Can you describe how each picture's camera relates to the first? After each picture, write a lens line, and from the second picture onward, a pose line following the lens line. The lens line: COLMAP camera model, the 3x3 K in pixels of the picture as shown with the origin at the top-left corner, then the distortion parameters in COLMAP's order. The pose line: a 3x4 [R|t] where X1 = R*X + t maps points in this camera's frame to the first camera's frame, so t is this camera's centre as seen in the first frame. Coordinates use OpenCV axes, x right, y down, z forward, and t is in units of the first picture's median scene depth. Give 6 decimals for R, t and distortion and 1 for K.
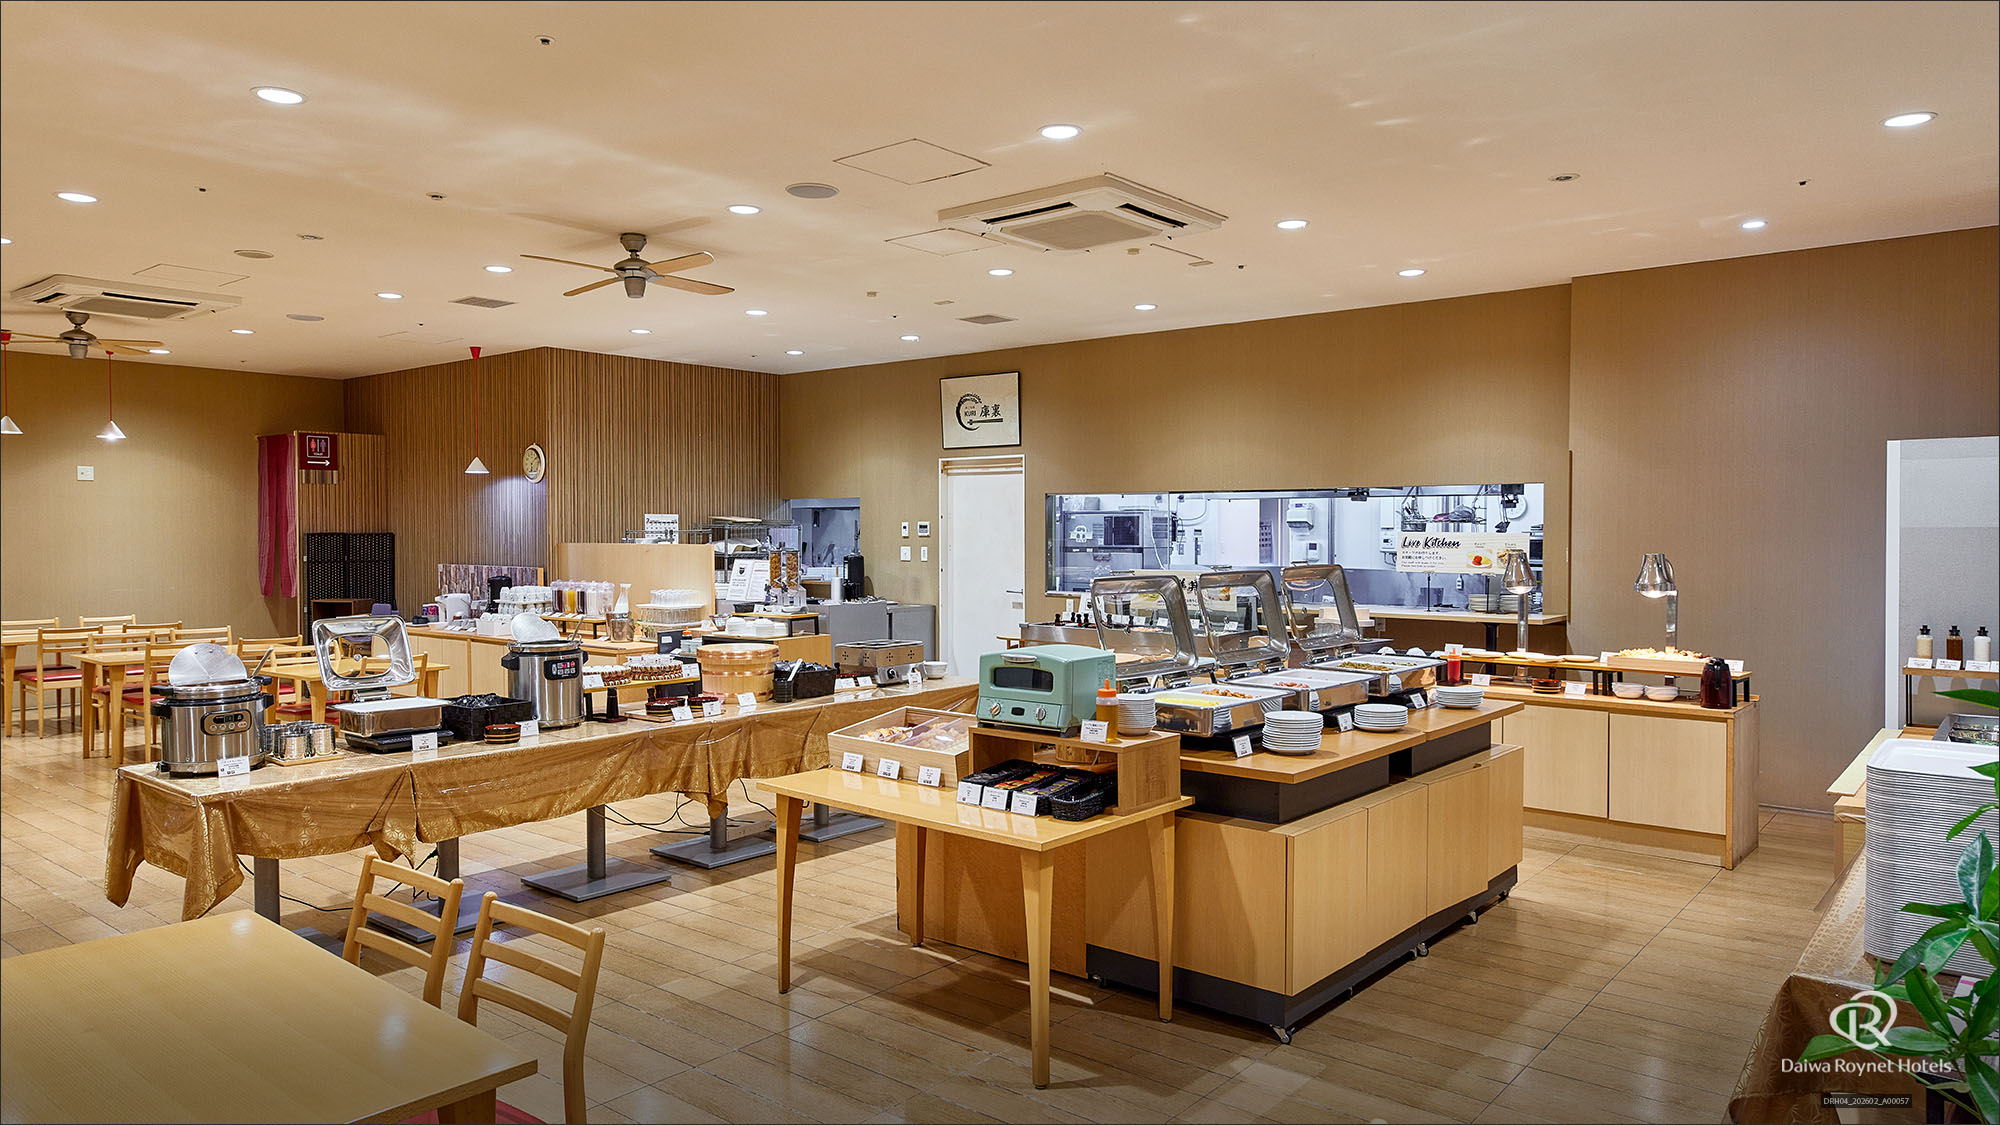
lens RADIAL K [[1291.8, 0, 1000.0], [0, 1291.8, 566.1], [0, 0, 1]] dist [-0.017941, 0.000162]
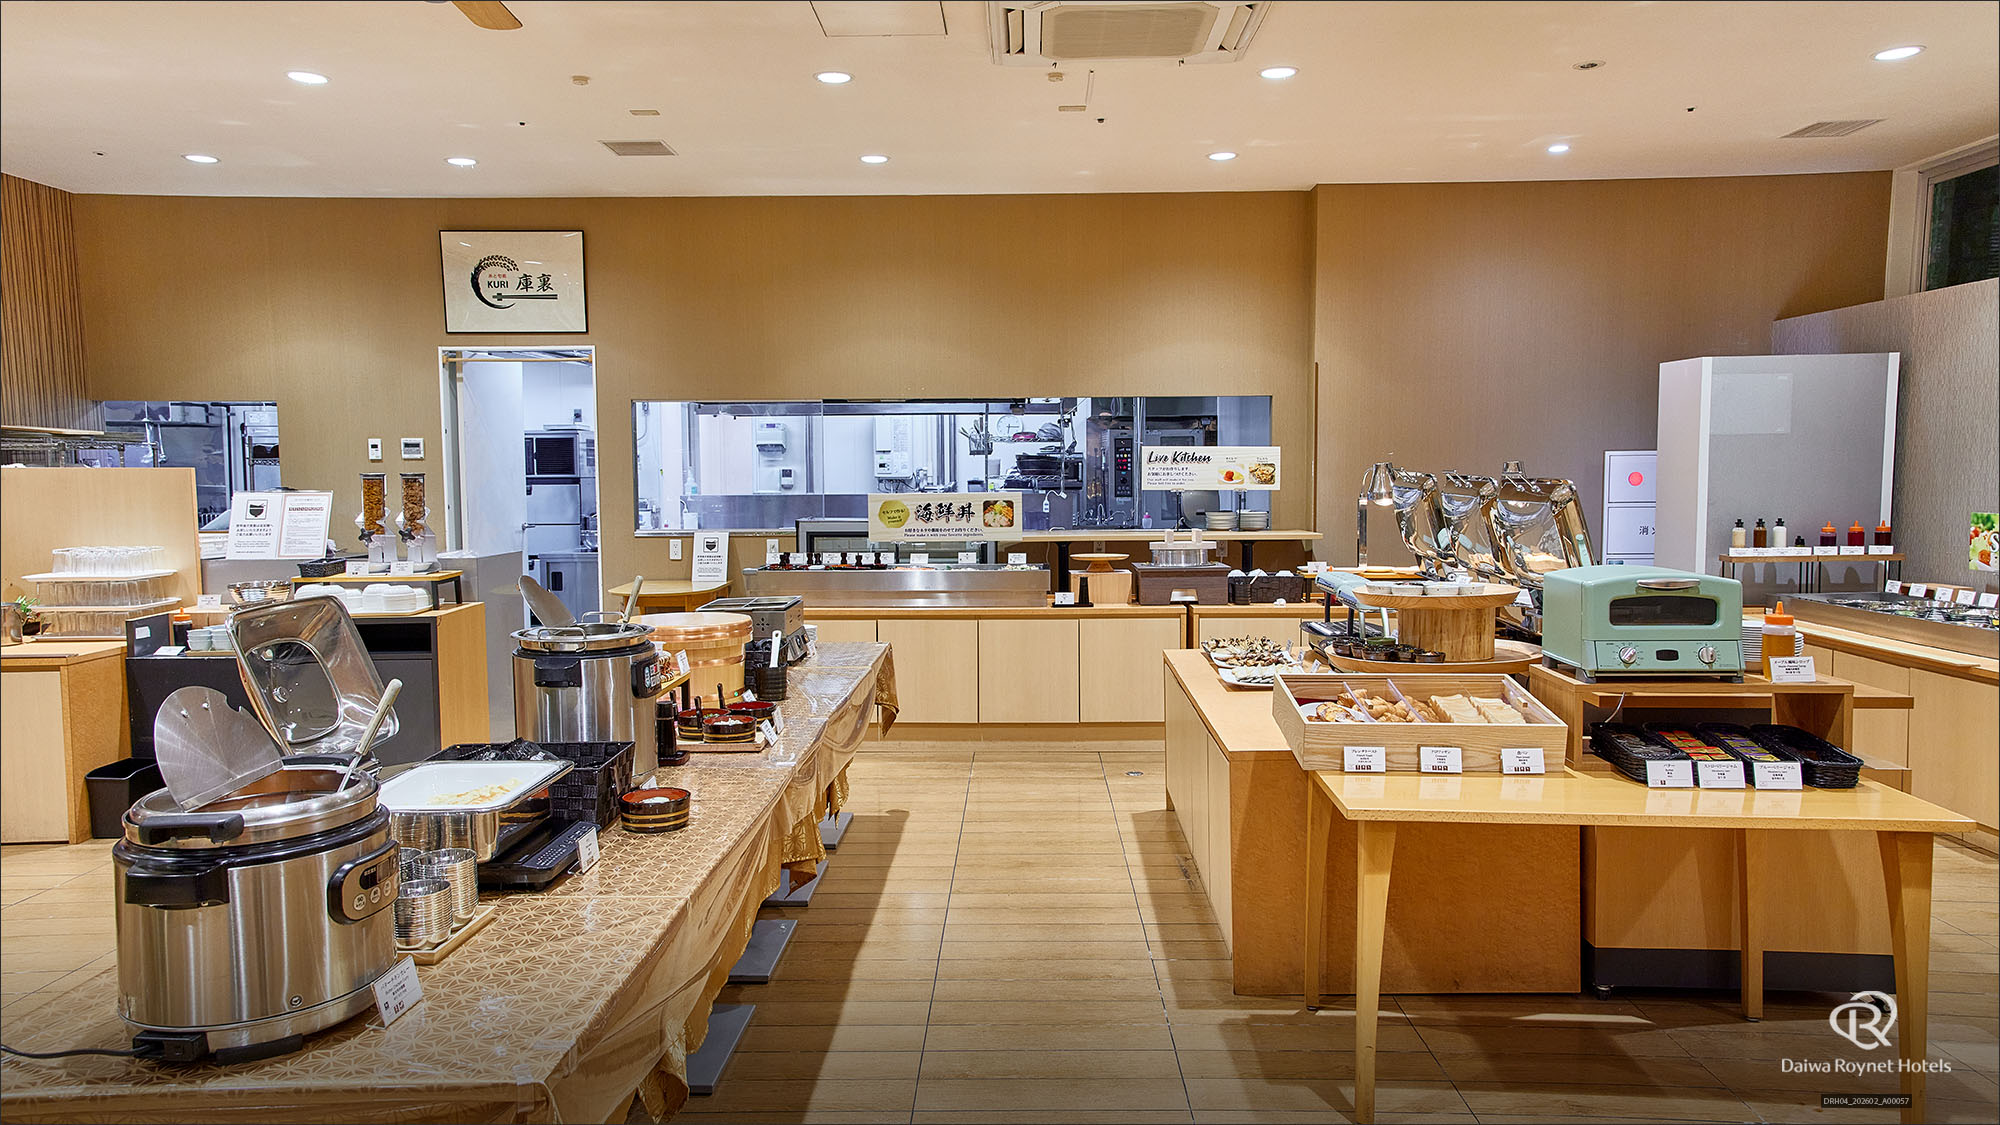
lens RADIAL K [[1378.0, 0, 1002.8], [0, 1378.0, 568.1], [0, 0, 1]] dist [0.038602, 0.004869]
pose [[0.782364, -0.052910, 0.620570, -0.381101], [0.025530, 0.998272, 0.052927, 0.005394], [-0.622298, -0.025564, 0.782363, 0.302073]]
